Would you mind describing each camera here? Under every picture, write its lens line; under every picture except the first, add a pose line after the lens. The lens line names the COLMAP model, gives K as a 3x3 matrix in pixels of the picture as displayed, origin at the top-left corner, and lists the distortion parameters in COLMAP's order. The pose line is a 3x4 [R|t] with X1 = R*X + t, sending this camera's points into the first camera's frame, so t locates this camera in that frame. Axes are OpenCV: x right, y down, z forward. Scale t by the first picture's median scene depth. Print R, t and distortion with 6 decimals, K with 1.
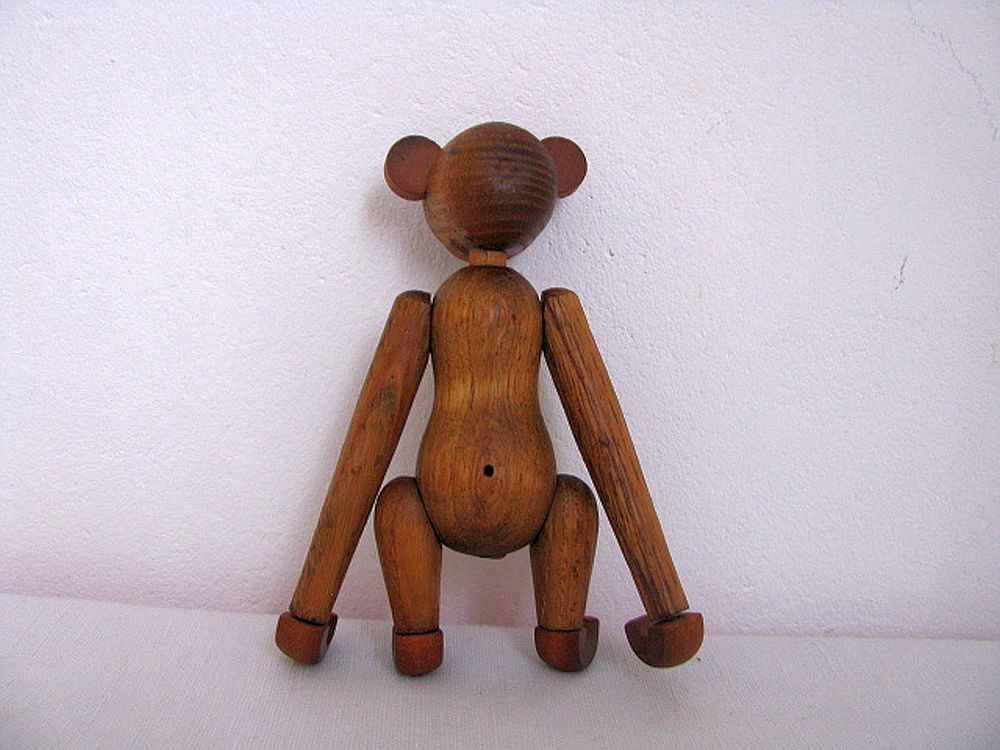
lens RADIAL K [[1045.9, 0, 500.0], [0, 1045.9, 375.0], [0, 0, 1]] dist [-0.237739, 0.225301]
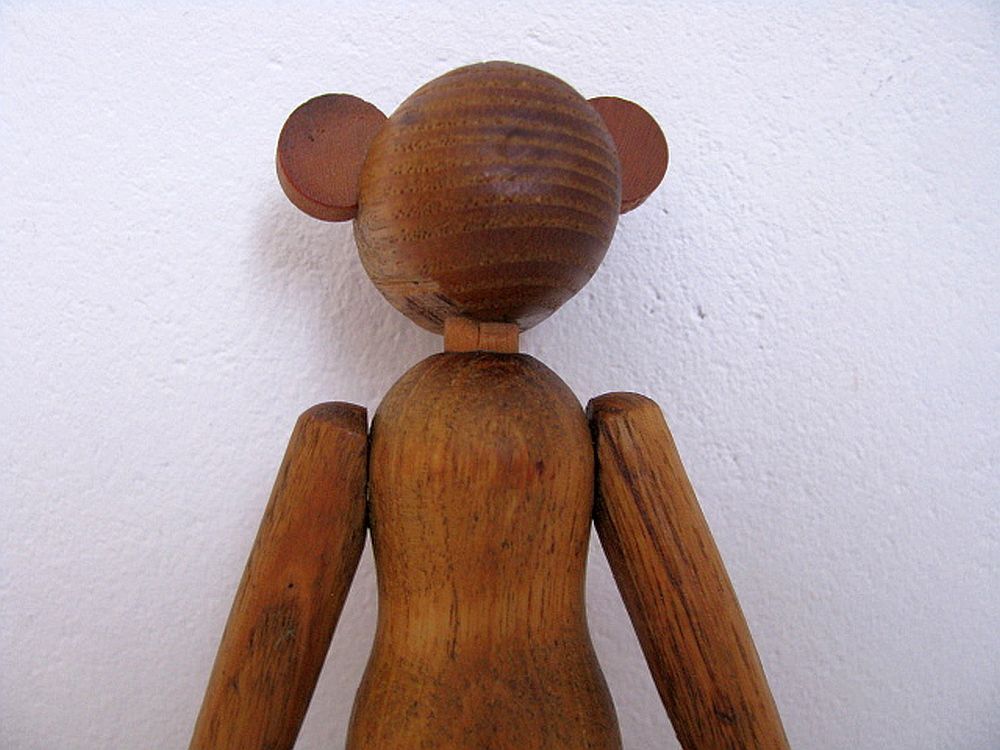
lens RADIAL K [[1045.9, 0, 500.0], [0, 1045.9, 375.0], [0, 0, 1]] dist [-0.237739, 0.225301]
pose [[0.999721, -0.011233, 0.020782, -0.013692], [0.011564, 0.999807, -0.015861, -0.085788], [-0.020600, 0.016097, 0.999658, 0.504544]]
